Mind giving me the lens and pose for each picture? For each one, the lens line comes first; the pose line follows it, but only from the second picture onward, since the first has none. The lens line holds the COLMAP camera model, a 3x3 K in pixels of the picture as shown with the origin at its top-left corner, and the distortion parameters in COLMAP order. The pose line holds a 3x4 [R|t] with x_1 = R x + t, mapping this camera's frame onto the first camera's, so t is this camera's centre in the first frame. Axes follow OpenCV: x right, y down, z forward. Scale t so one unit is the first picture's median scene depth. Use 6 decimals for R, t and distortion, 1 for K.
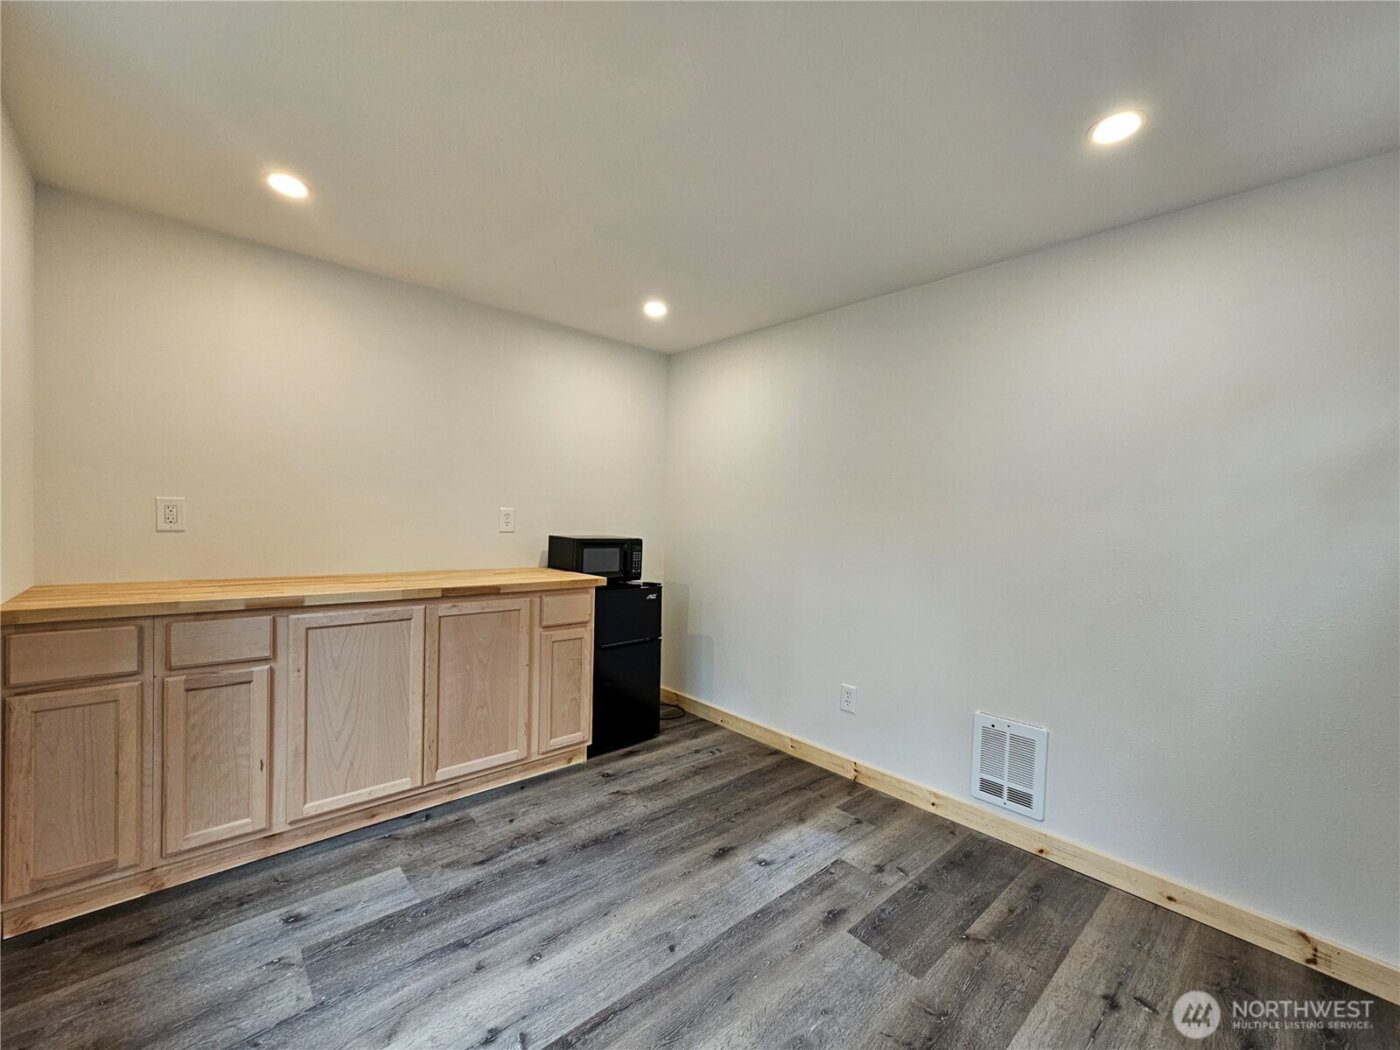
lens RADIAL K [[577.0, 0, 699.6], [0, 577.0, 534.1], [0, 0, 1]] dist [-0.001705, 0.000621]
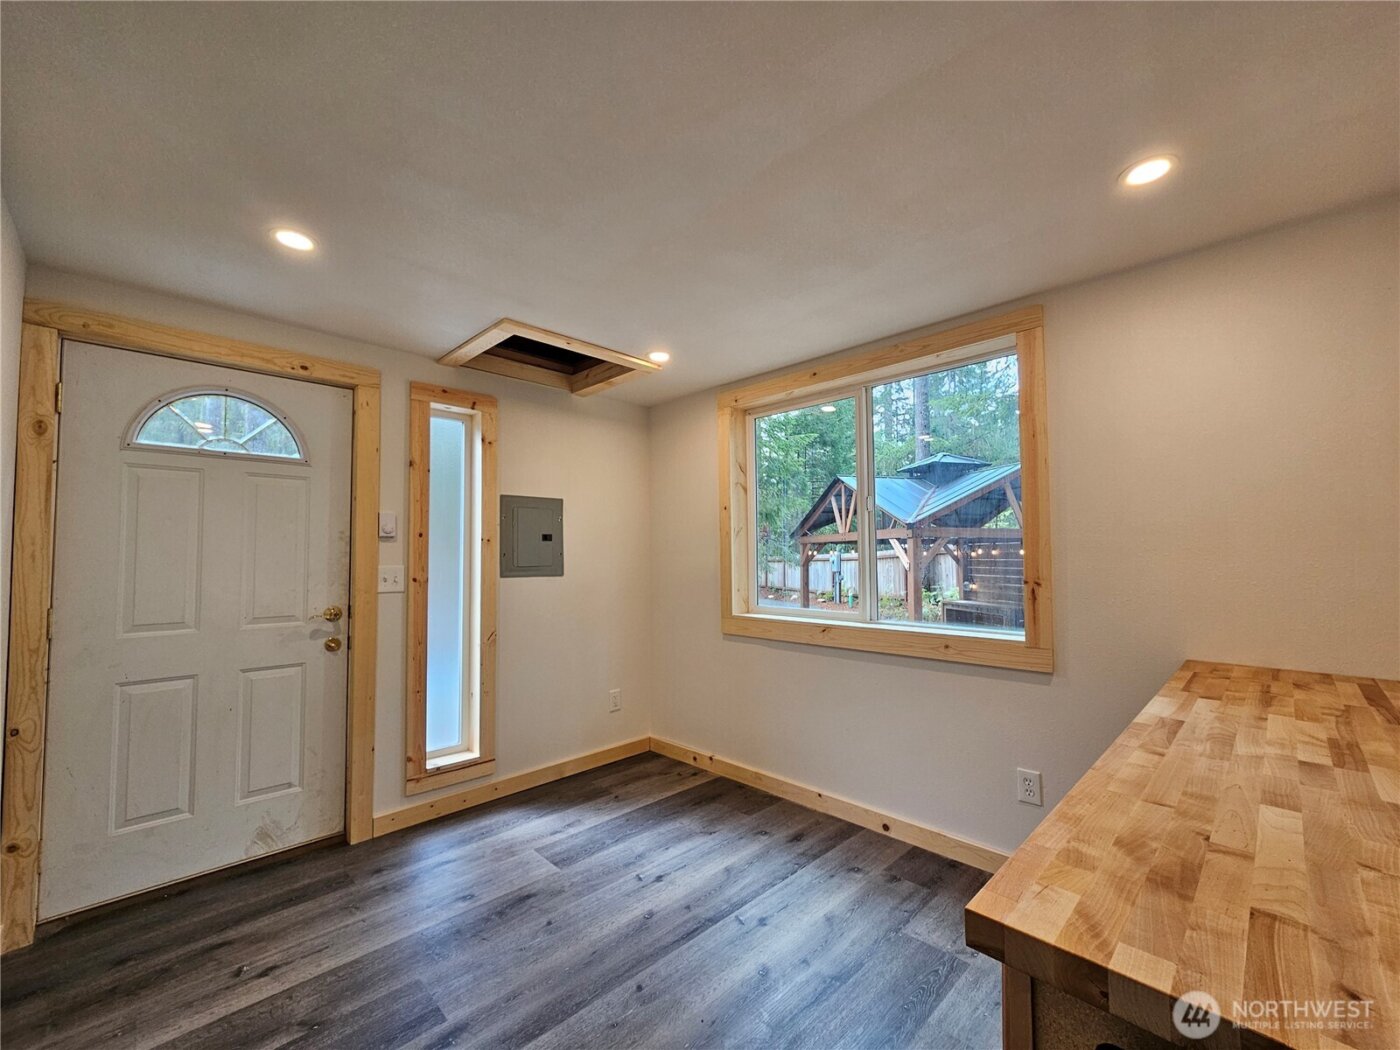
lens RADIAL K [[577.0, 0, 699.6], [0, 577.0, 534.1], [0, 0, 1]] dist [-0.001705, 0.000621]
pose [[-0.998912, -0.027339, -0.037794, -0.096300], [-0.027070, 0.999605, -0.007609, -0.094556], [0.037987, -0.006578, -0.999257, 2.071204]]
